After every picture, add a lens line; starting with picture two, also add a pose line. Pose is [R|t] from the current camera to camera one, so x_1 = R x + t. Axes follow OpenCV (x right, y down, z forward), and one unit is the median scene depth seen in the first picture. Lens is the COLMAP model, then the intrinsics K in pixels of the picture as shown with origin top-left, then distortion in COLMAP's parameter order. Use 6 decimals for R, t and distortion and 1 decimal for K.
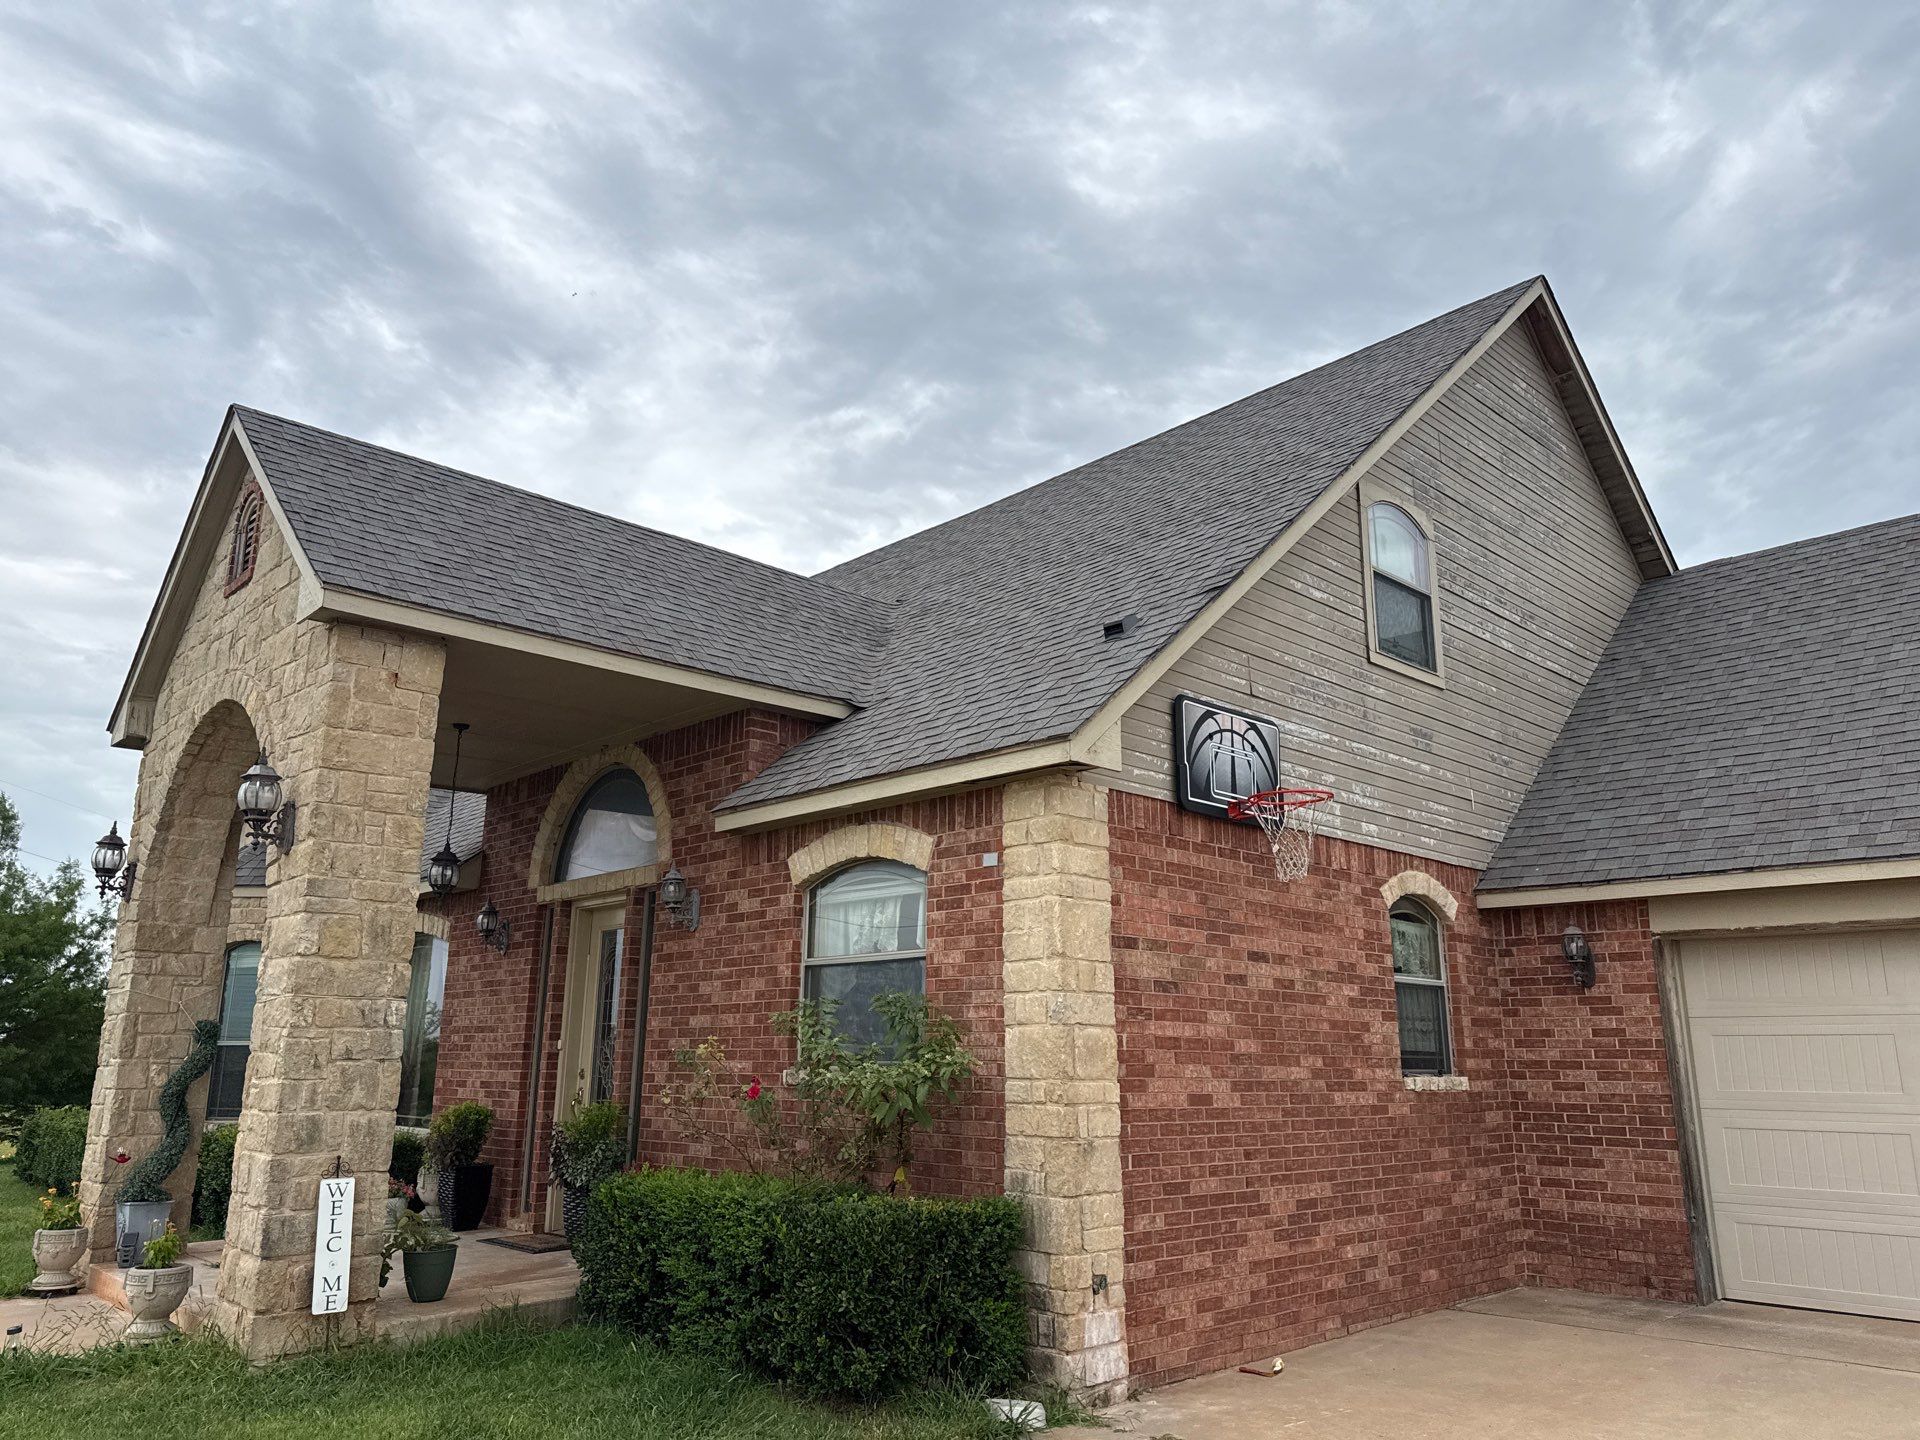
lens RADIAL K [[1352.4, 0, 961.2], [0, 1352.4, 722.2], [0, 0, 1]] dist [0.050738, -0.056023]
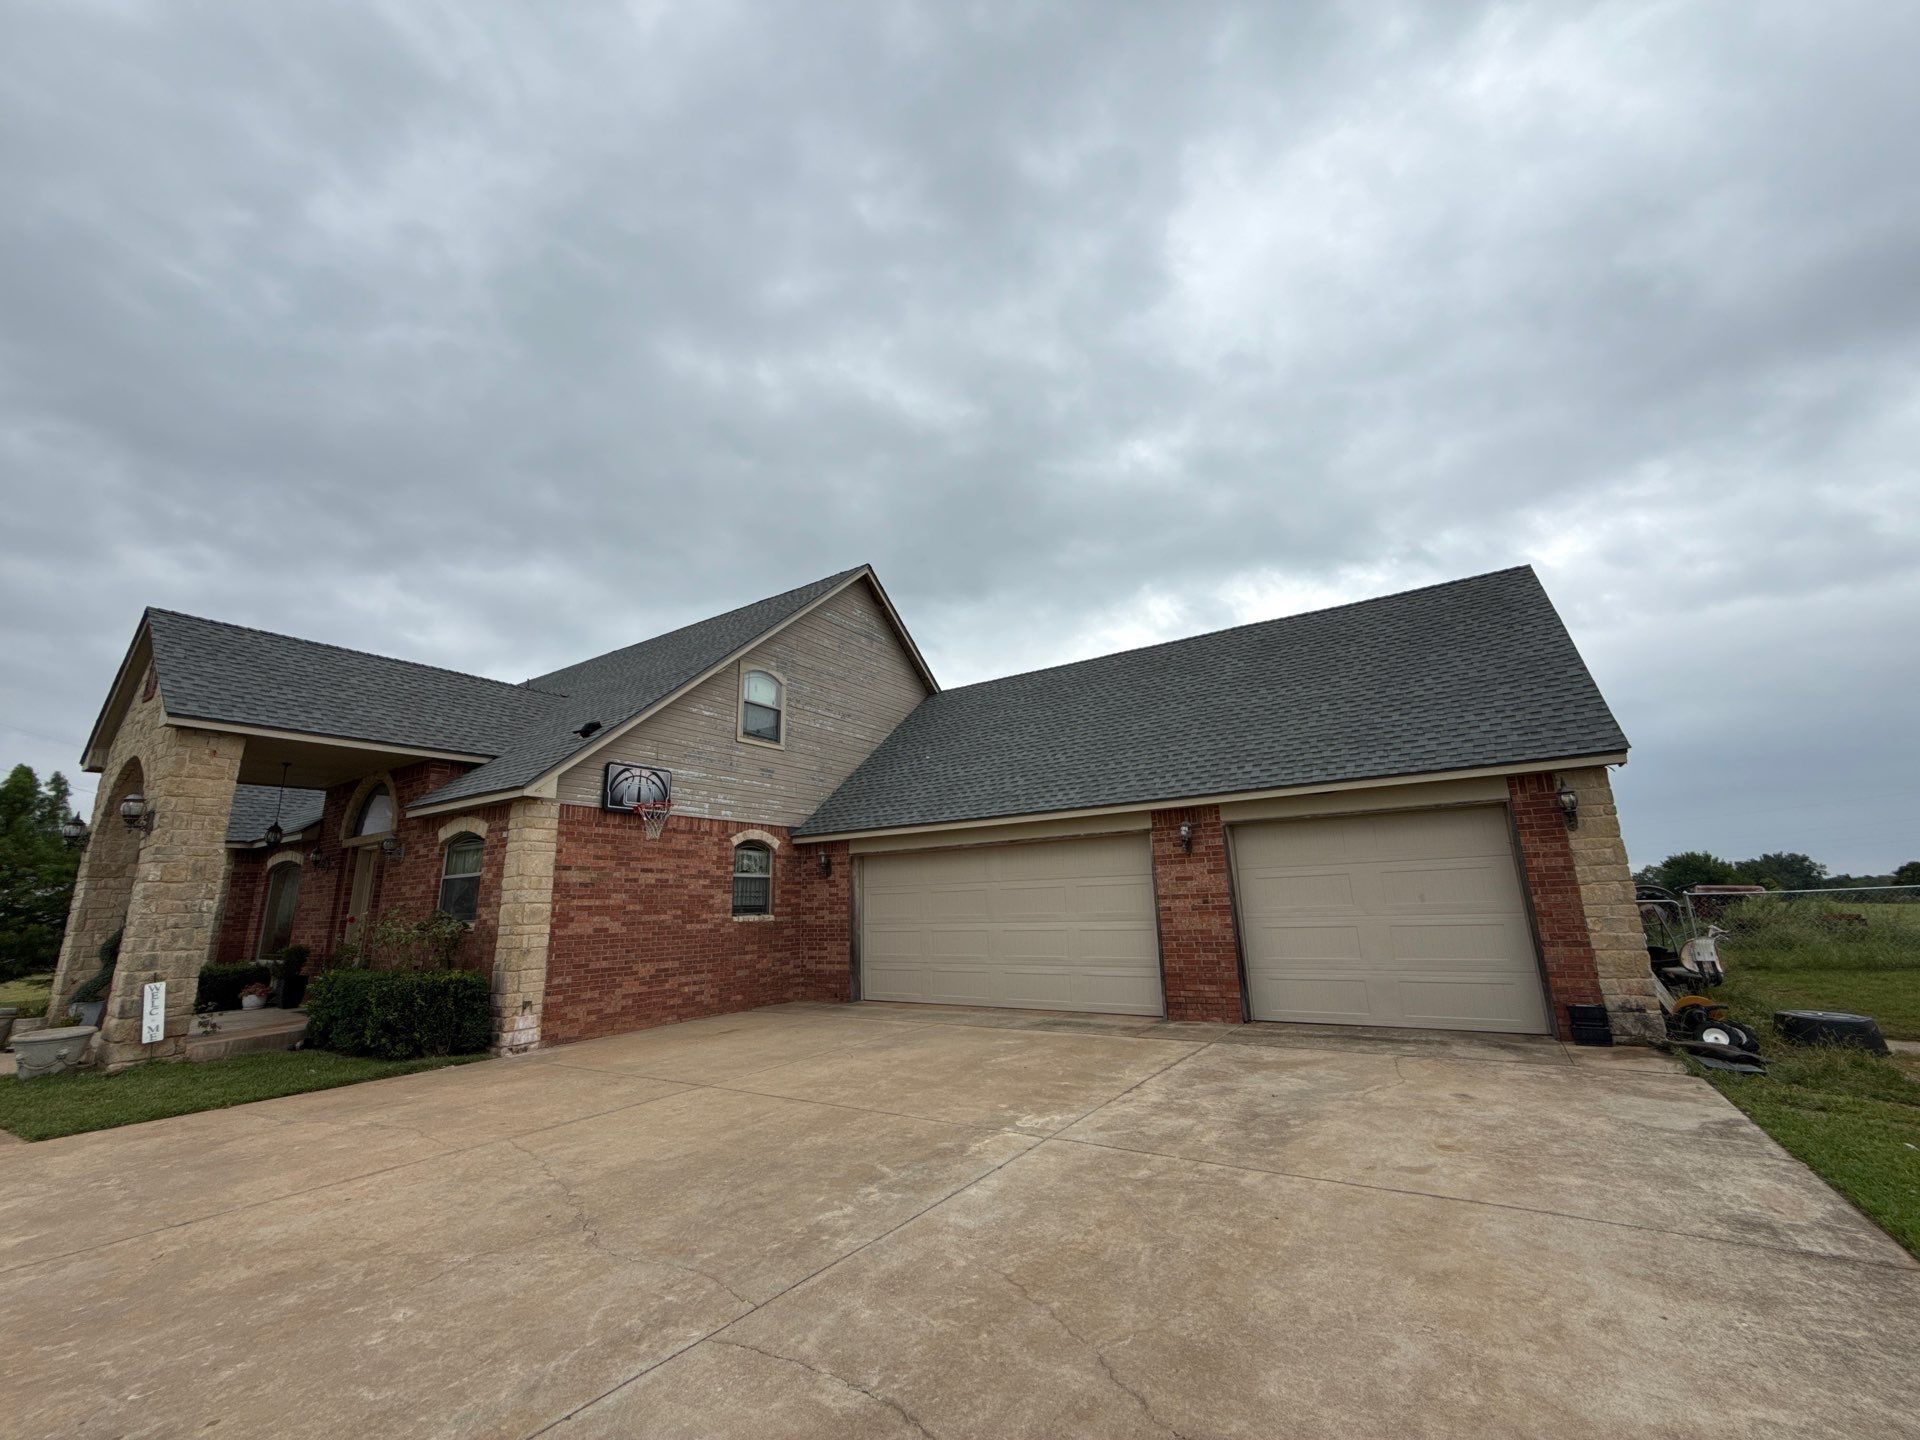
lens RADIAL K [[762.9, 0, 959.7], [0, 762.9, 725.7], [0, 0, 1]] dist [0.001706, 0.000674]
pose [[0.973492, 0.019123, 0.227919, 0.395078], [-0.020950, 0.999765, 0.005600, -0.091362], [-0.227759, -0.010226, 0.973664, -0.393526]]
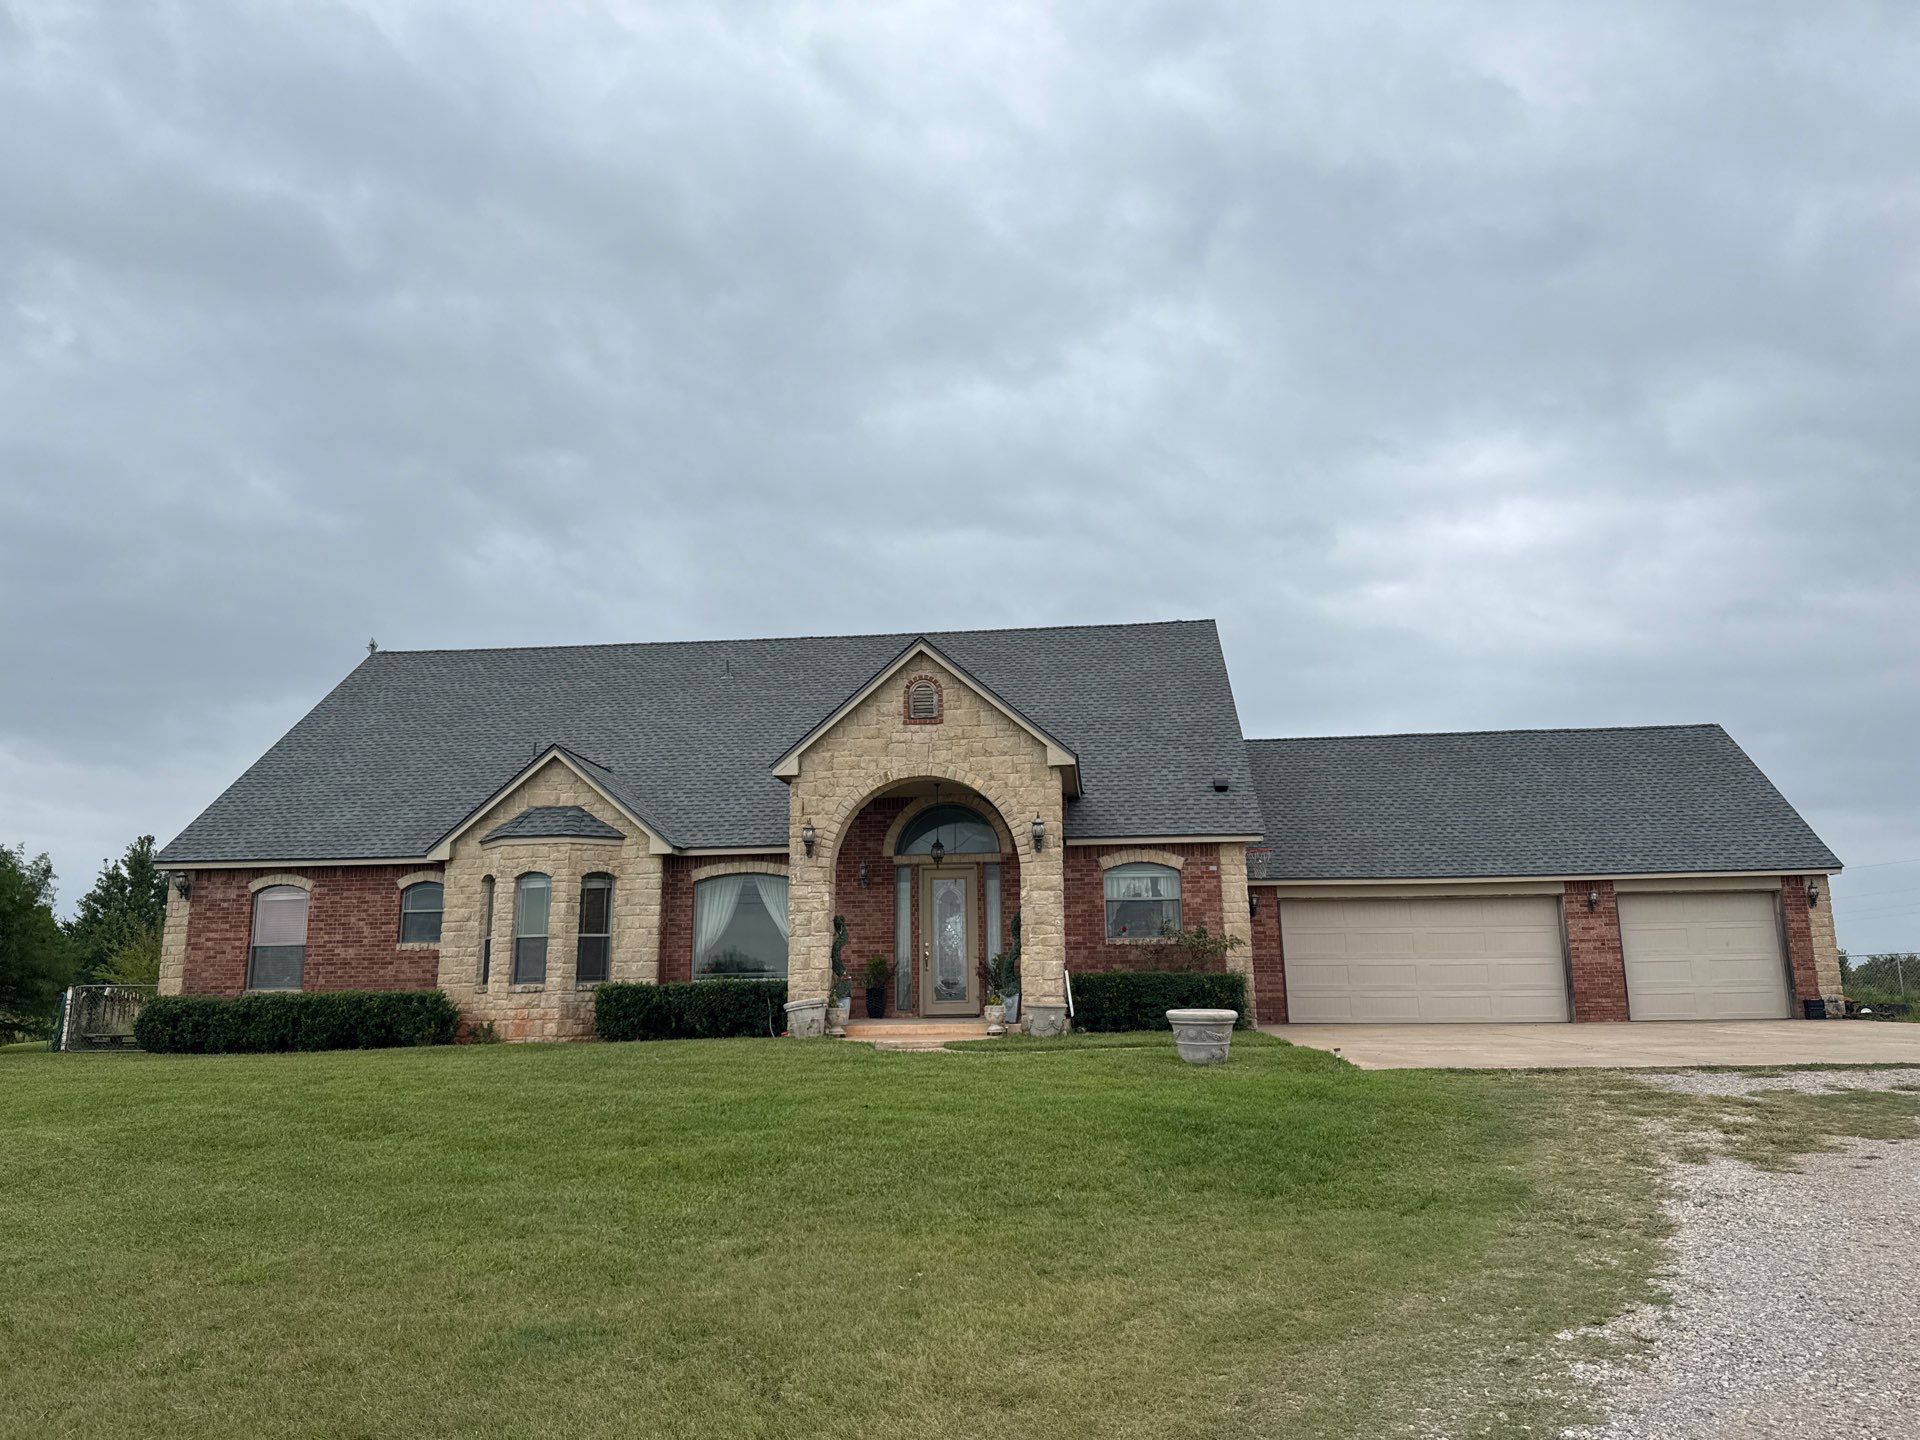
lens RADIAL K [[1352.4, 0, 1023.3], [0, 1352.4, 729.2], [0, 0, 1]] dist [0.050738, -0.056023]
pose [[0.750724, 0.117191, 0.650138, -1.821475], [-0.139949, 0.990015, -0.016855, -0.074204], [-0.645622, -0.078332, 0.759629, -0.780075]]
